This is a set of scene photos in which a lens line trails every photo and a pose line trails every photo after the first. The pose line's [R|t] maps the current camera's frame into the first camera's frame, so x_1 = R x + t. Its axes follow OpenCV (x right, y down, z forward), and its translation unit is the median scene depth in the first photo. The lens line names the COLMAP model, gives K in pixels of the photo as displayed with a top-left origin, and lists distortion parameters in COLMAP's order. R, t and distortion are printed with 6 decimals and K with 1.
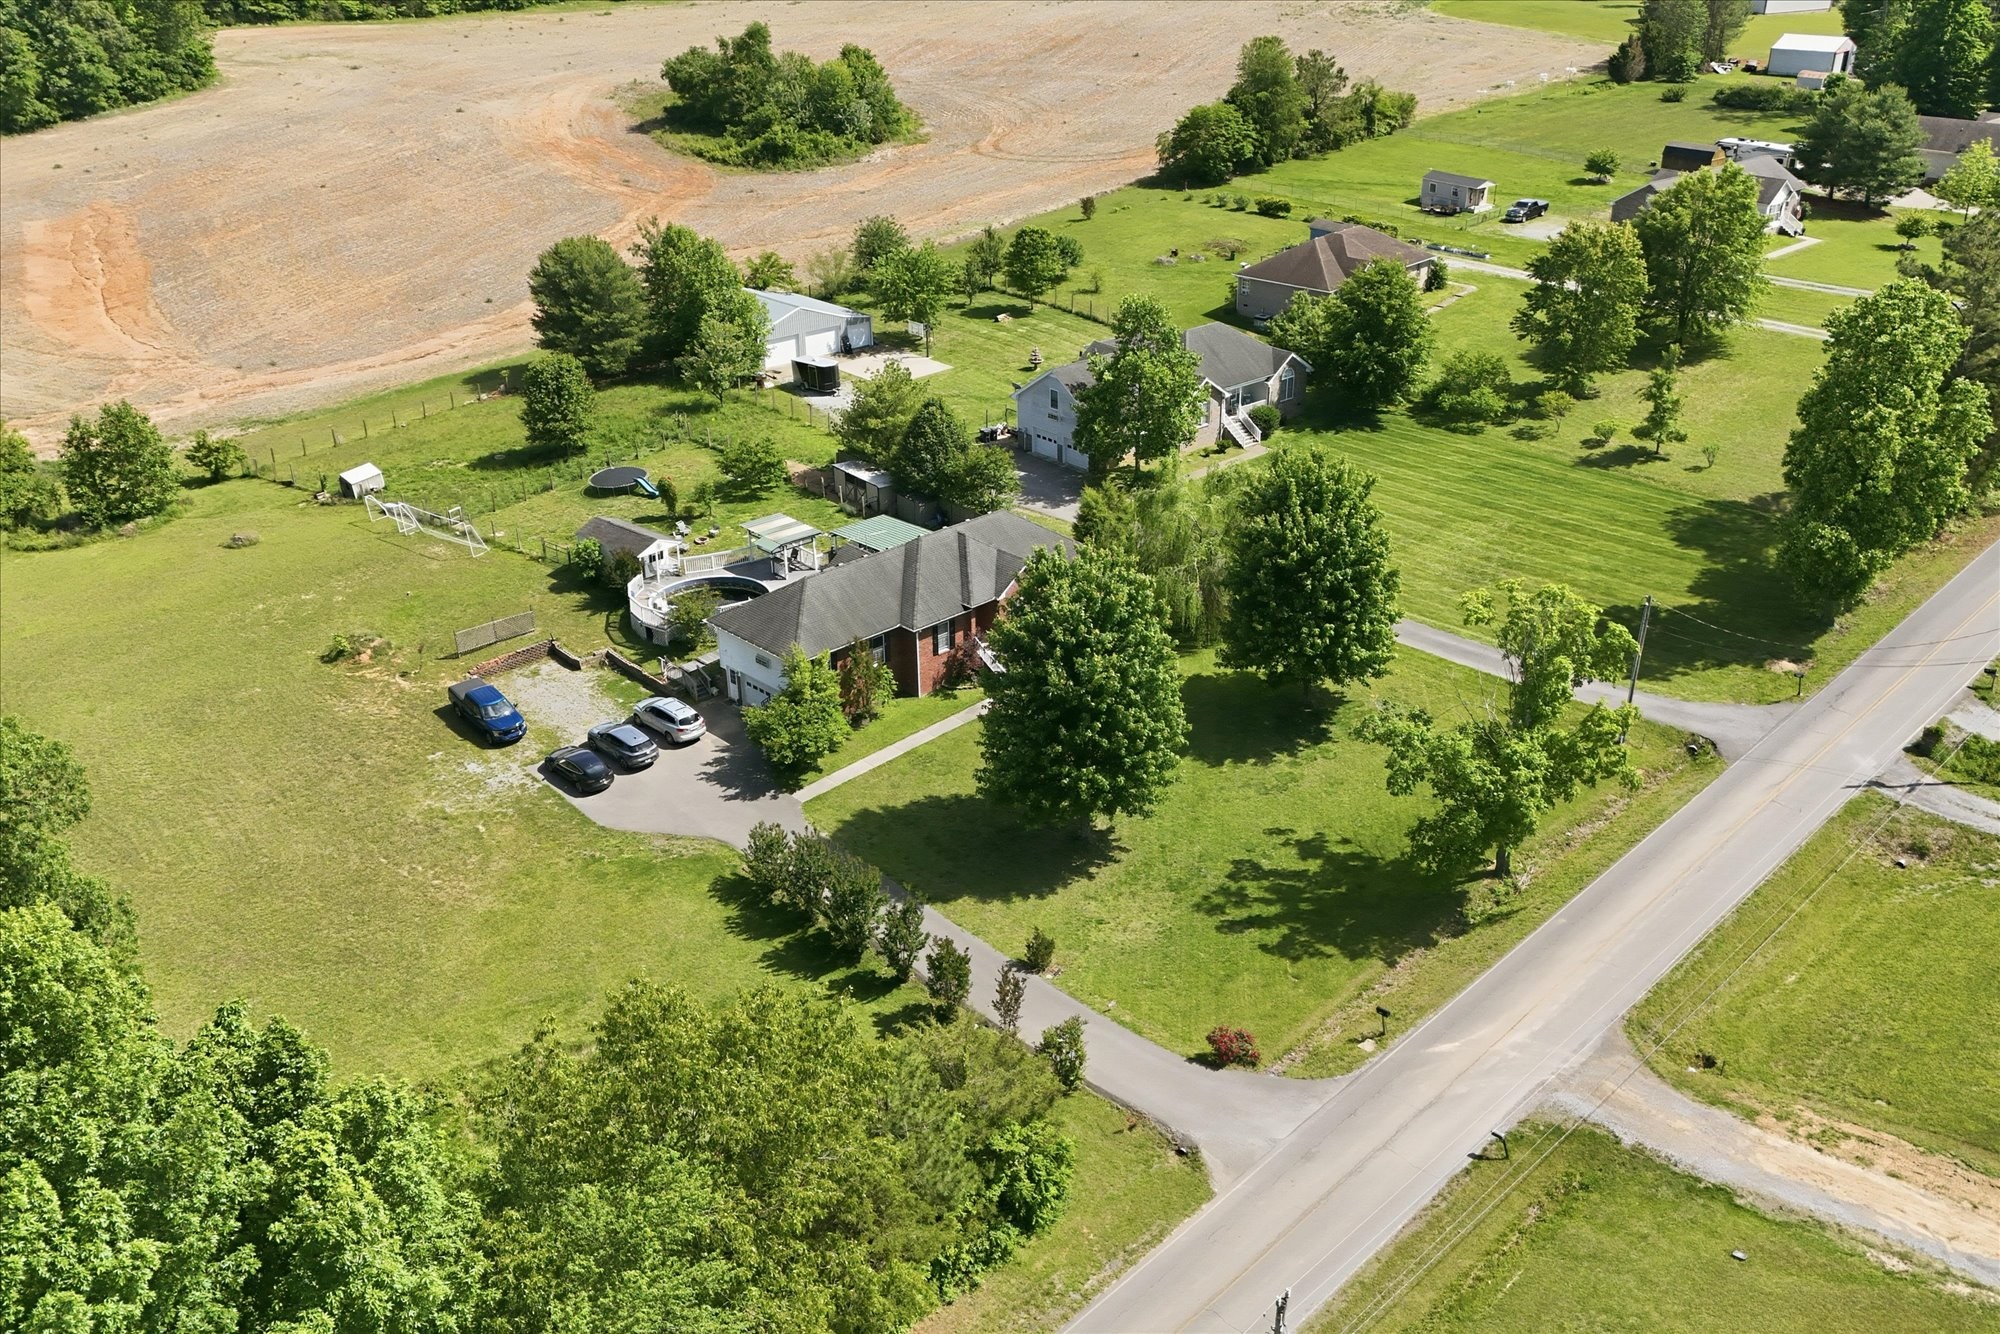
lens RADIAL K [[1931.5, 0, 1000.0], [0, 1931.5, 667.0], [0, 0, 1]] dist [0.144627, -0.231299]
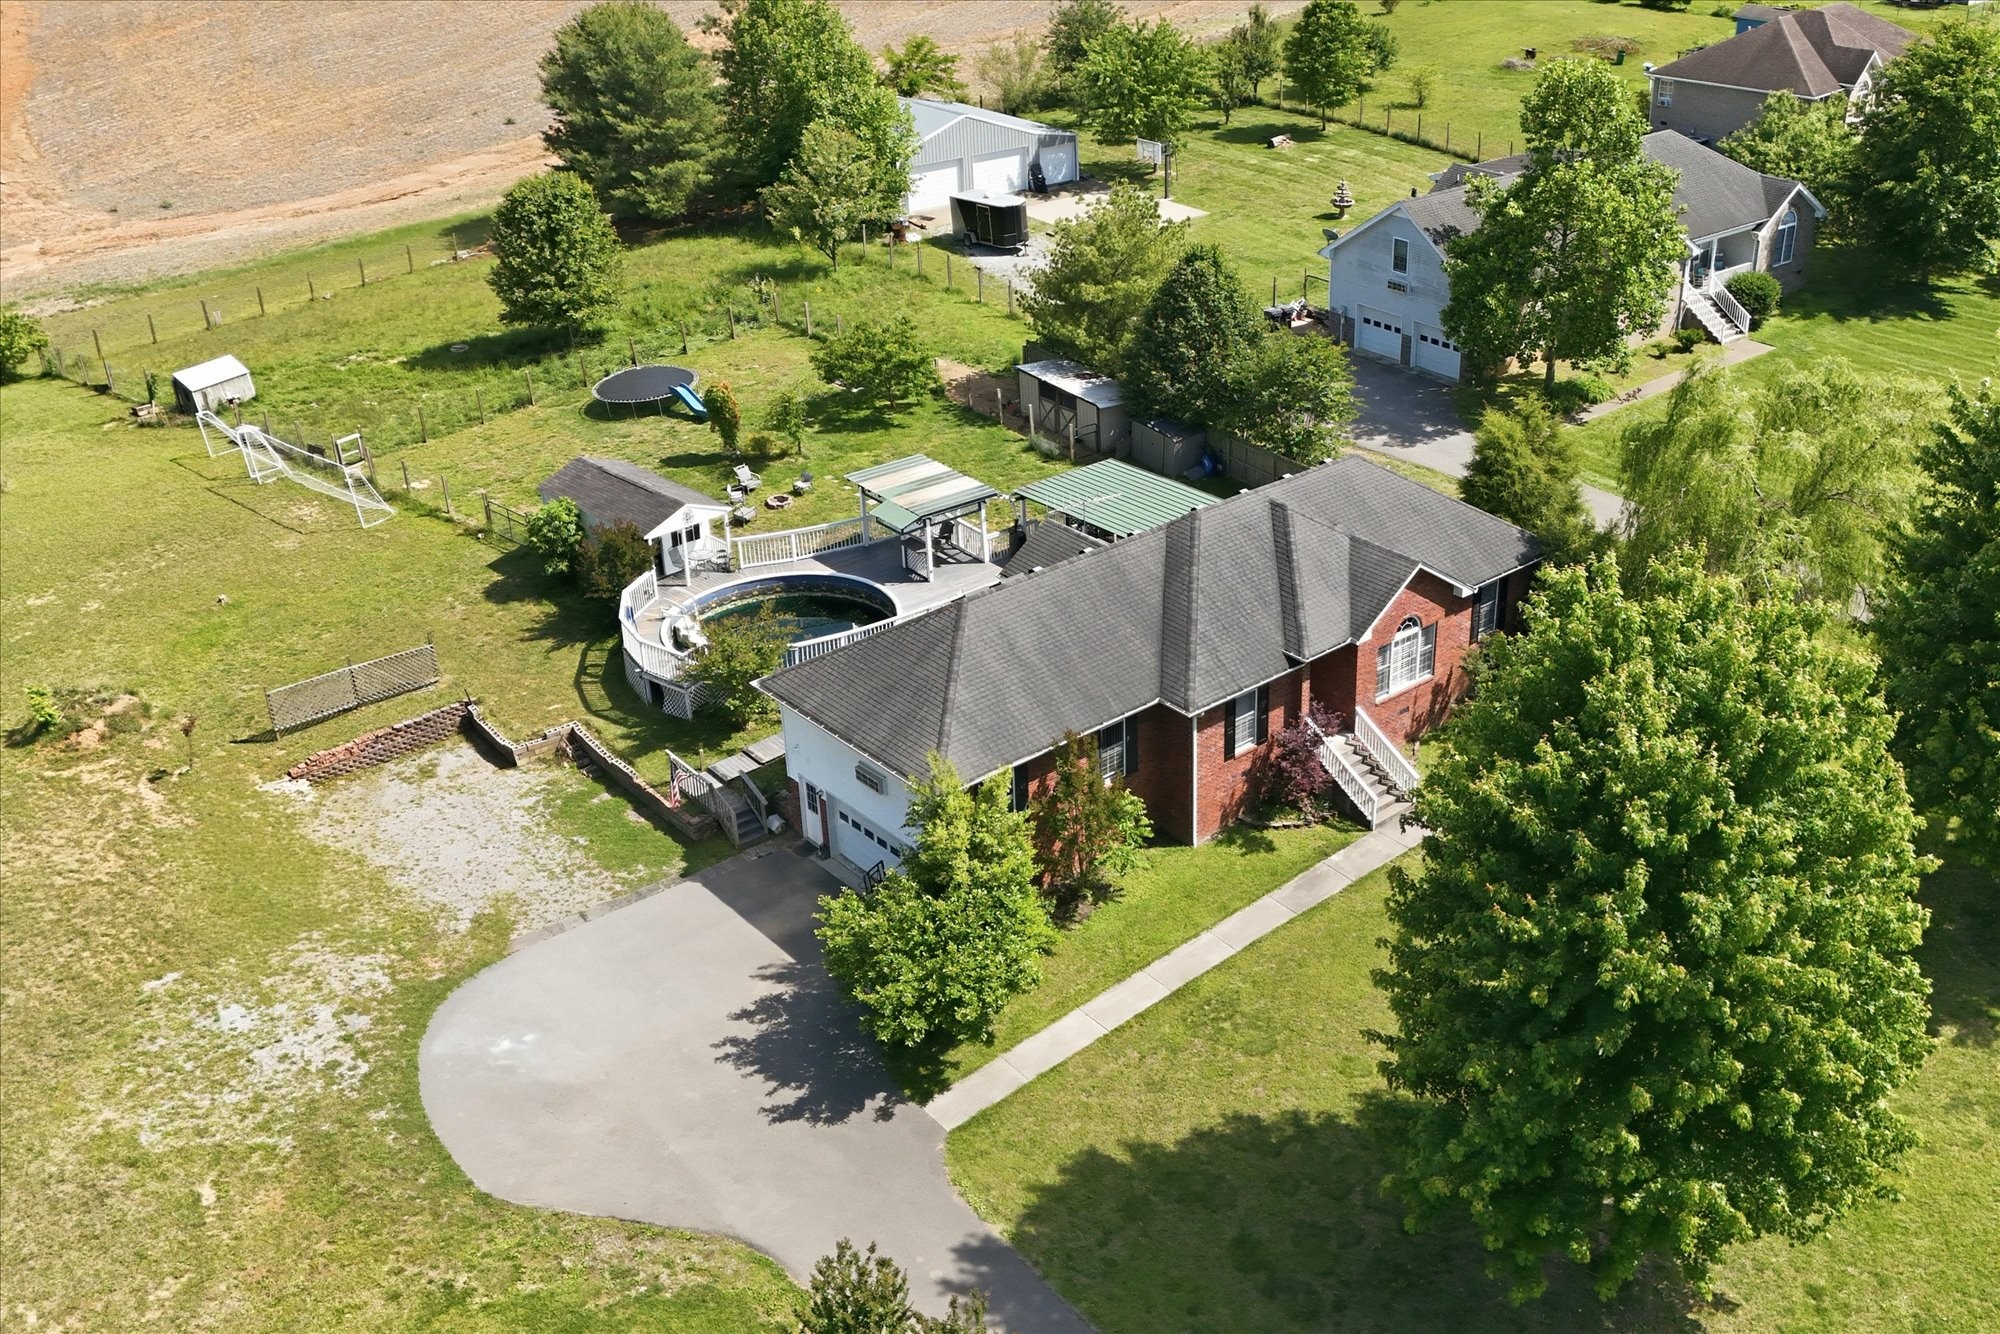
lens RADIAL K [[2055.9, 0, 1119.9], [0, 2055.9, 677.5], [0, 0, 1]] dist [0.088202, -0.095459]
pose [[0.999471, 0.014975, -0.028860, -0.037190], [-0.013802, 0.999088, 0.040413, -0.037854], [0.029439, -0.039994, 0.998766, 0.391700]]
